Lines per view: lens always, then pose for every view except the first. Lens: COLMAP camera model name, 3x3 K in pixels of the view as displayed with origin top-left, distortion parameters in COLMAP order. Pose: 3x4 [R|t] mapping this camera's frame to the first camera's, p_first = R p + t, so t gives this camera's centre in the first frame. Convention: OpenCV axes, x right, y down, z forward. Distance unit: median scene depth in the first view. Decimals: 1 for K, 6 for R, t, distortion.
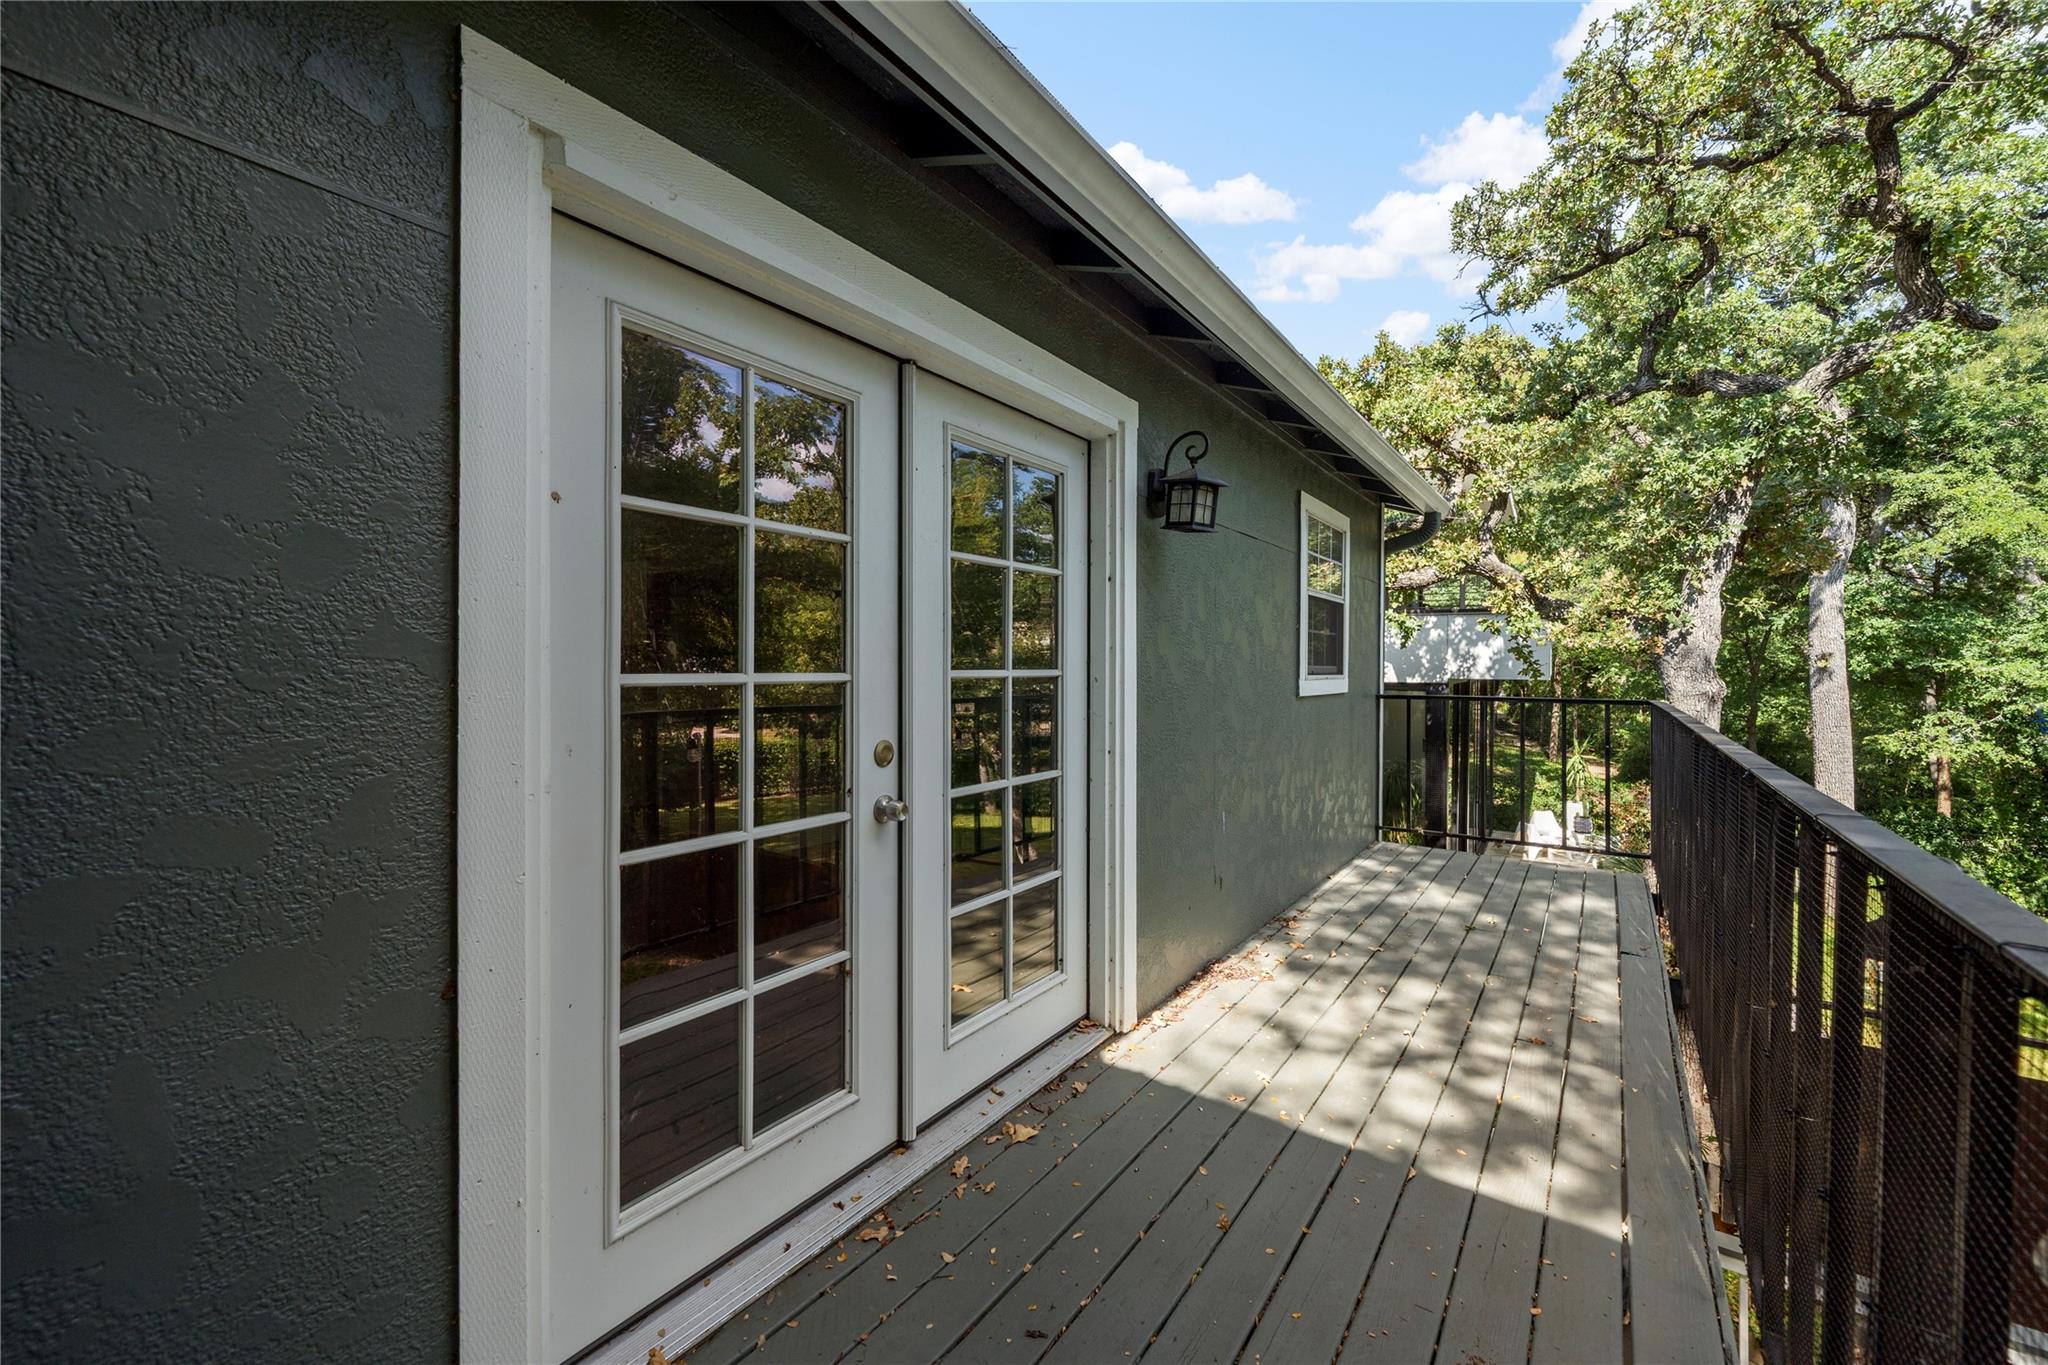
lens RADIAL K [[812.9, 0, 1028.4], [0, 812.9, 685.0], [0, 0, 1]] dist [-0.001892, 0.000118]
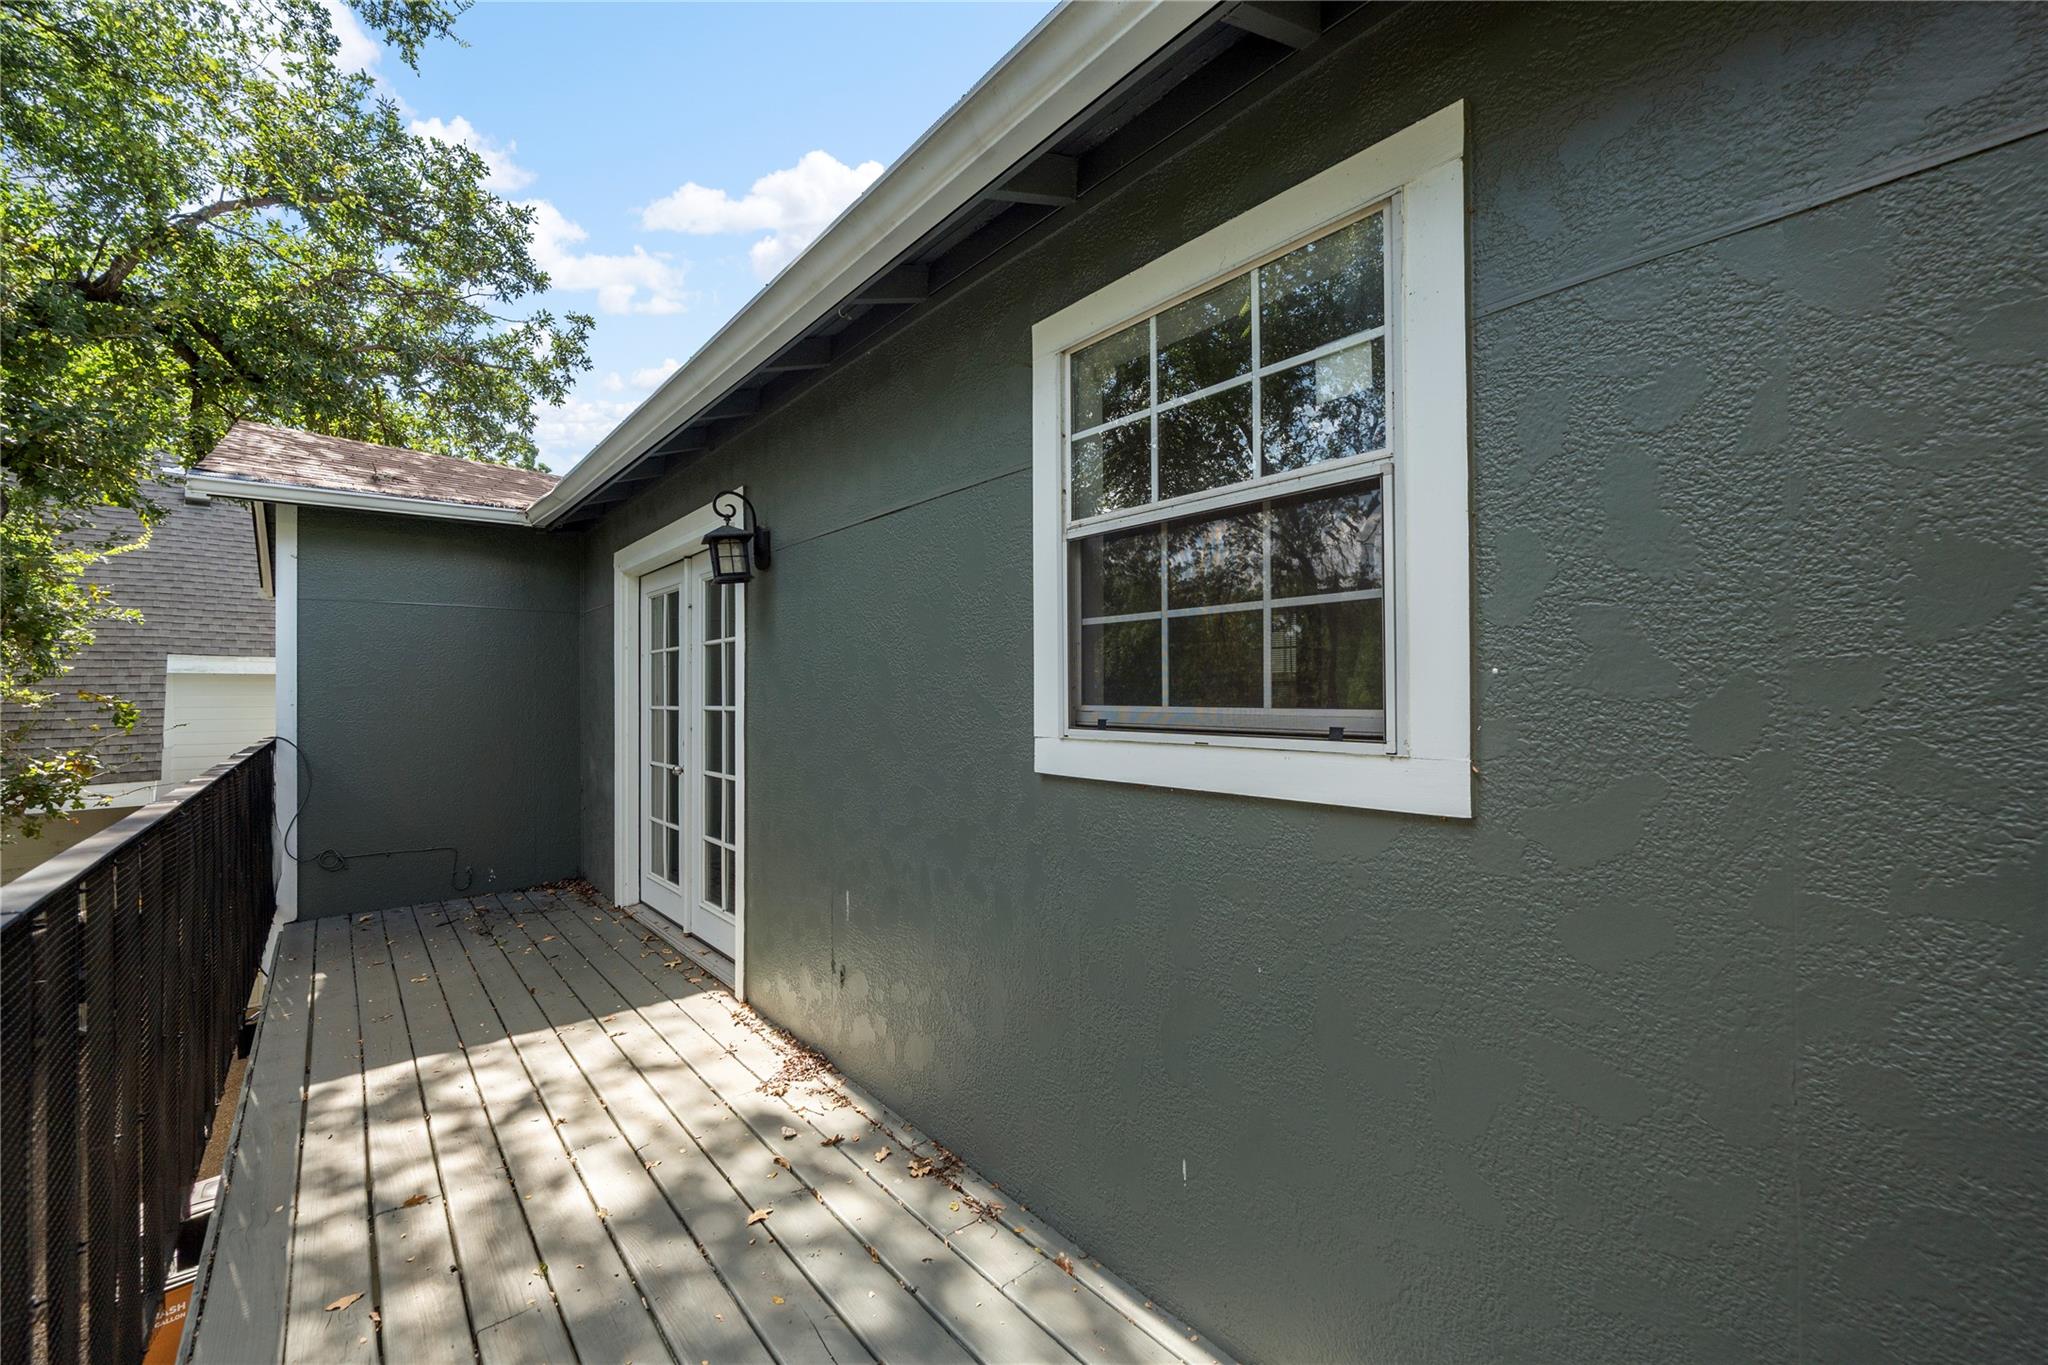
lens RADIAL K [[812.9, 0, 1028.4], [0, 812.9, 685.0], [0, 0, 1]] dist [-0.001892, 0.000118]
pose [[-0.246484, 0.001748, -0.969145, 1.270235], [-0.006760, 0.999971, 0.003522, -0.060236], [0.969123, 0.007420, -0.246465, 1.824877]]
